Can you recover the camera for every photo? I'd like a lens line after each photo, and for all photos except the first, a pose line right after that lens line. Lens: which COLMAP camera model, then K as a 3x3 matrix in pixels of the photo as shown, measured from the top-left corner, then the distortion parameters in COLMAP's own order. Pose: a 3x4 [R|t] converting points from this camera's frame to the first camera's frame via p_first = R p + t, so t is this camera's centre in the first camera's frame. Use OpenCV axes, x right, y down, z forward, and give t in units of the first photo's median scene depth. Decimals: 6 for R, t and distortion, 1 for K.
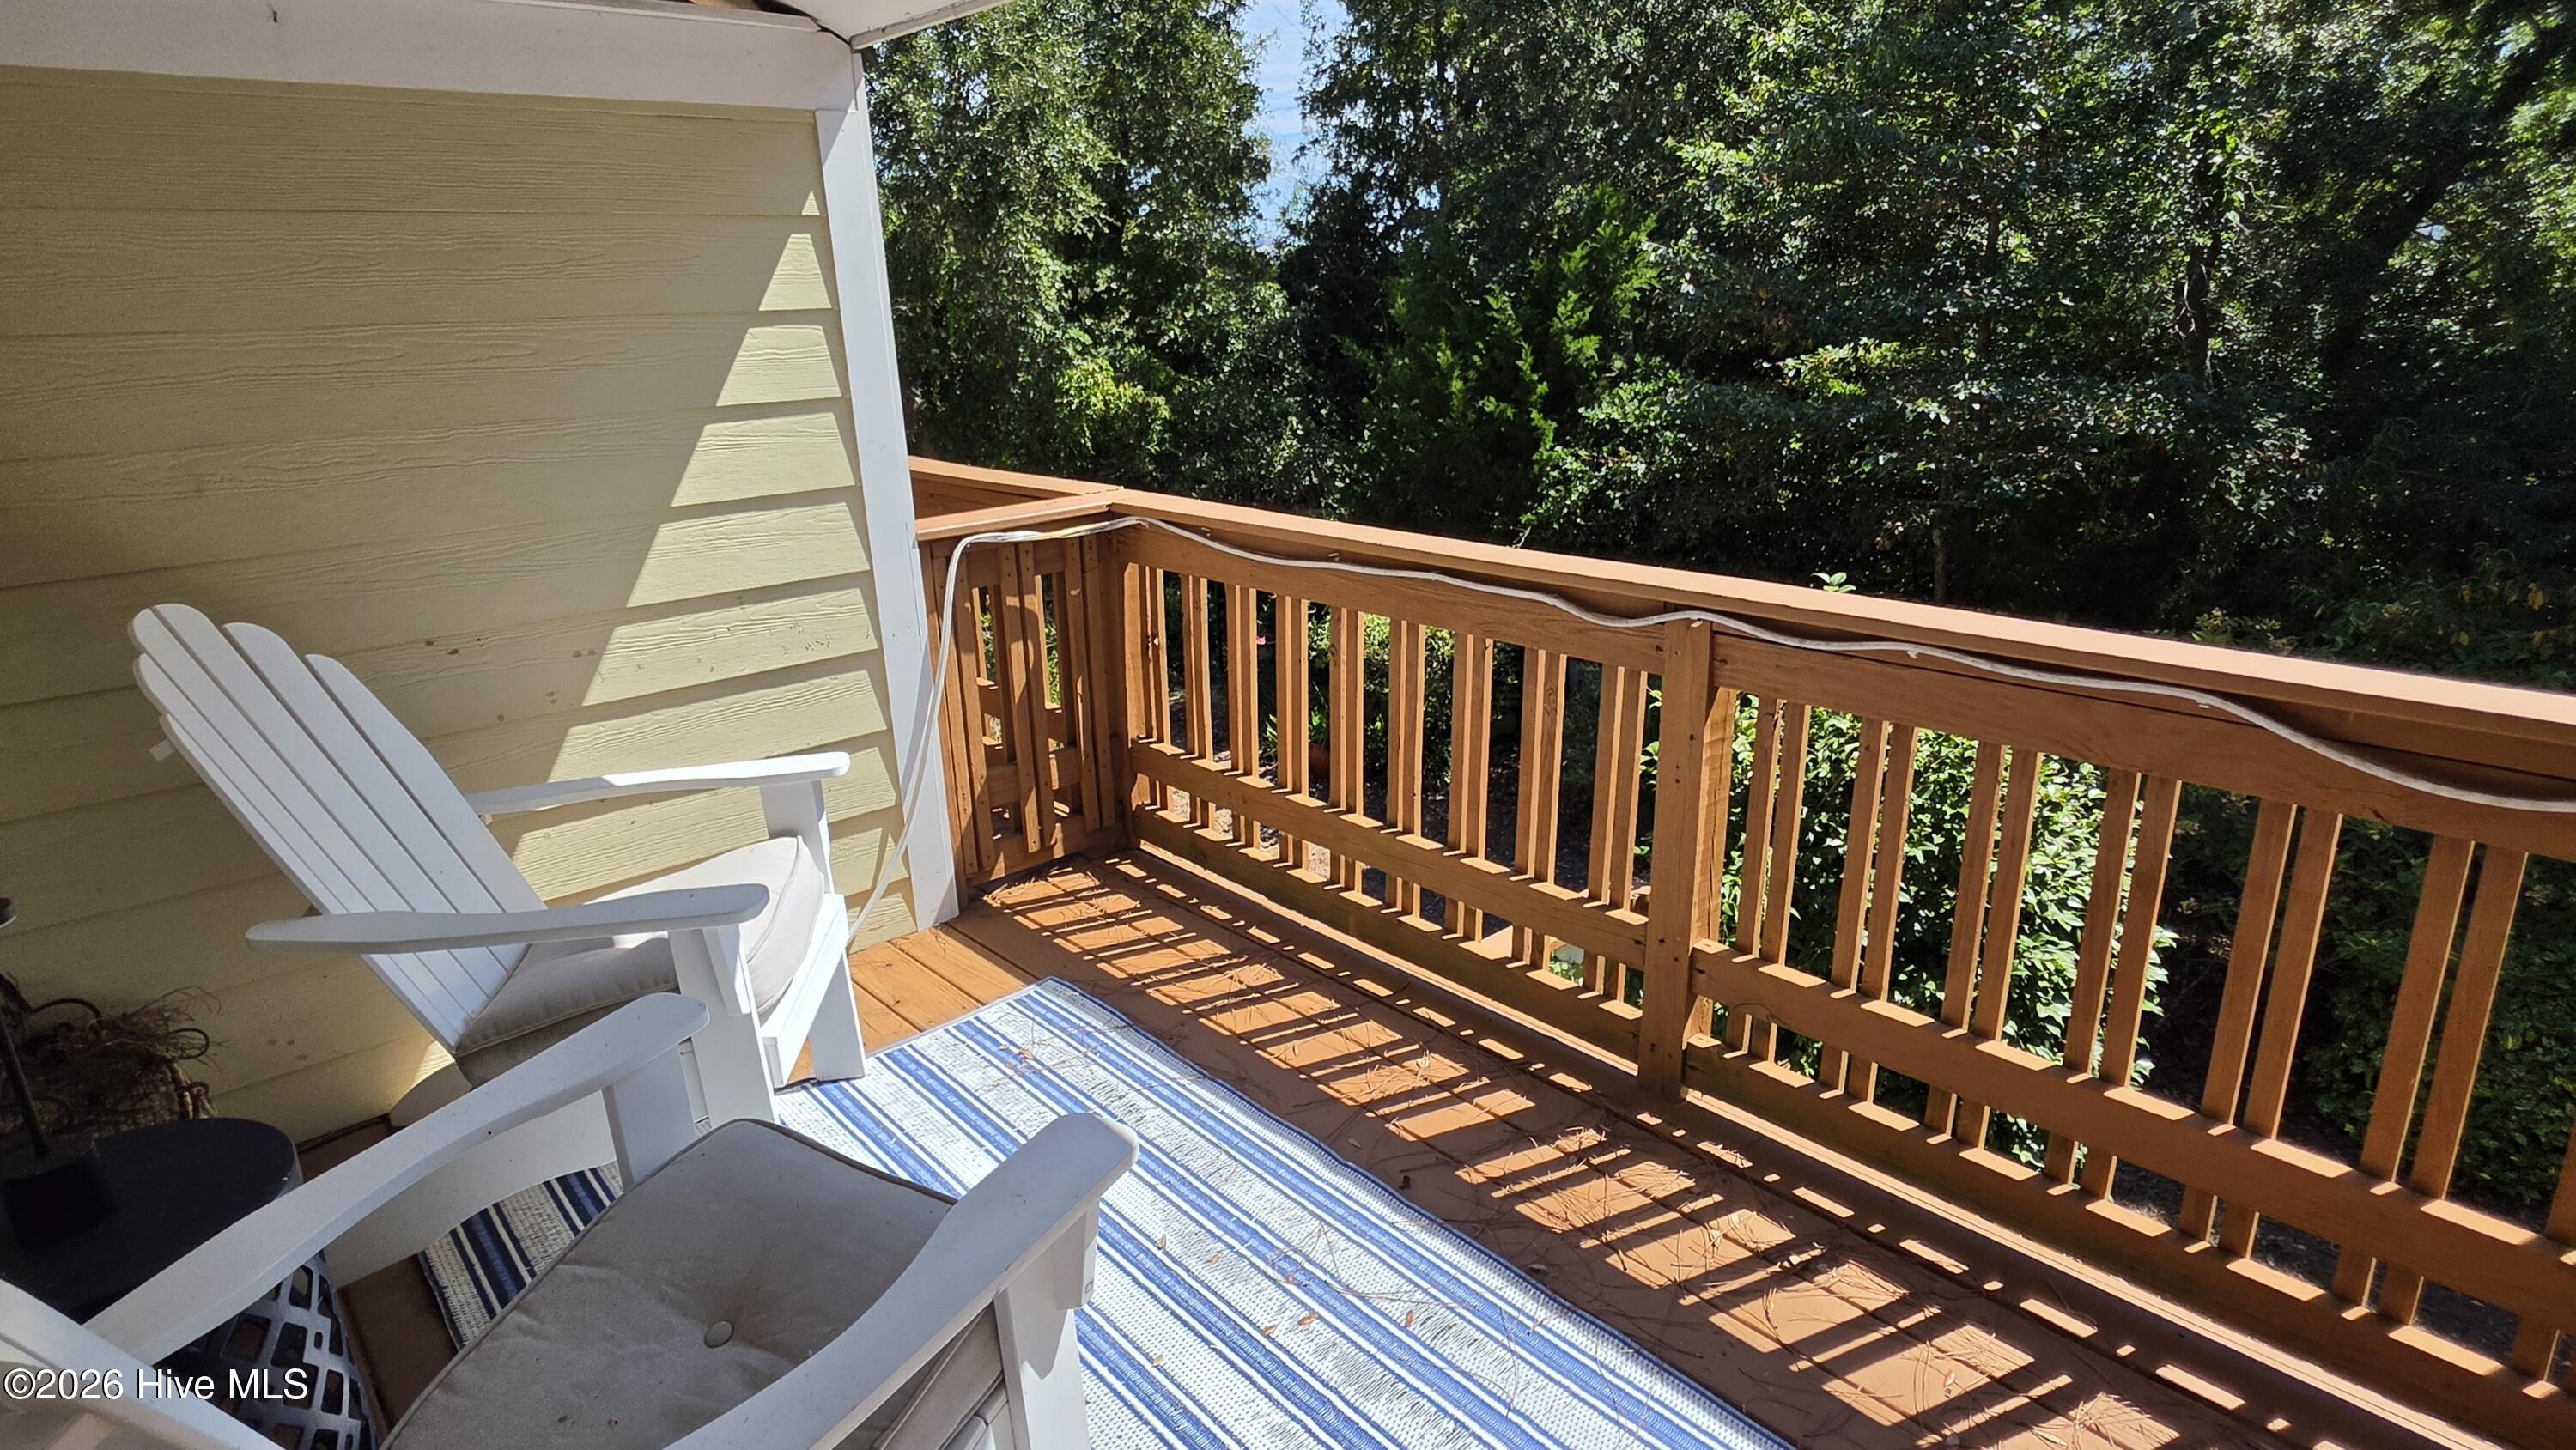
lens RADIAL K [[1415.9, 0, 1293.8], [0, 1415.9, 723.2], [0, 0, 1]] dist [-0.005513, -0.000768]
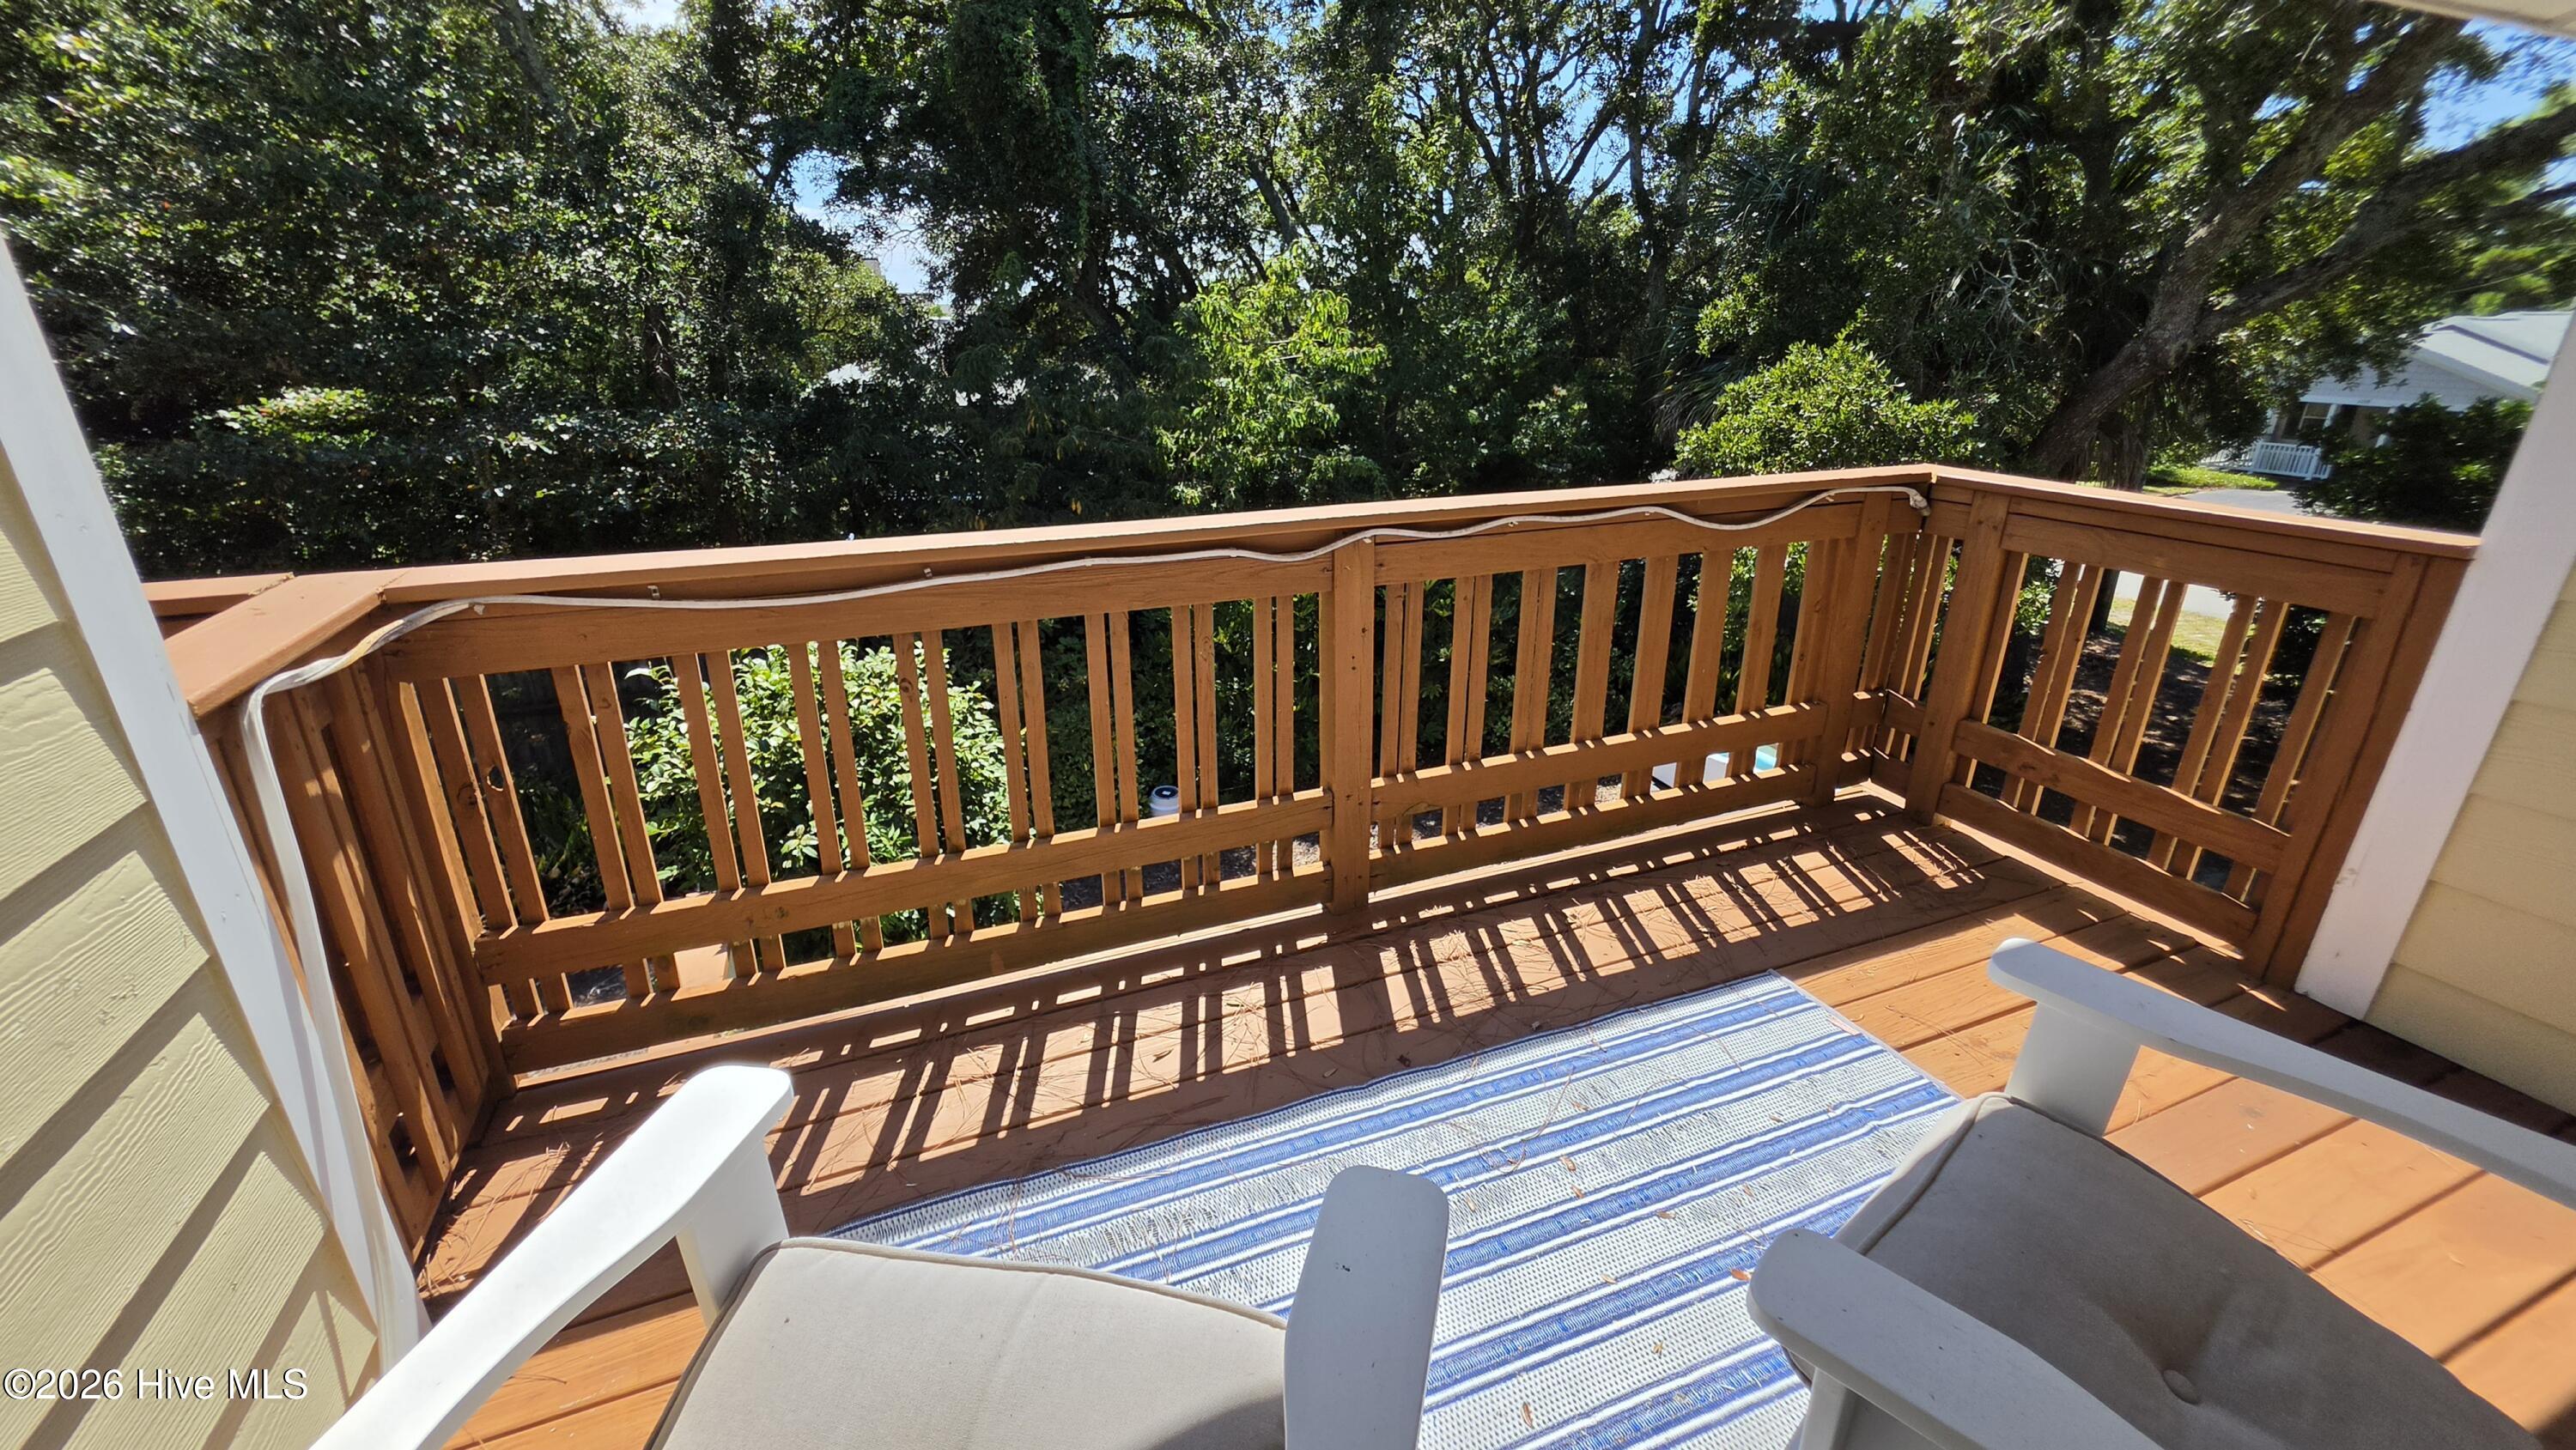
lens RADIAL K [[1104.4, 0, 1288.0], [0, 1104.4, 725.0], [0, 0, 1]] dist [-0.001661, -0.000038]
pose [[0.317173, -0.339260, 0.885609, -0.634547], [0.248261, 0.930963, 0.267722, -0.189723], [-0.915296, 0.134948, 0.379502, 0.688142]]
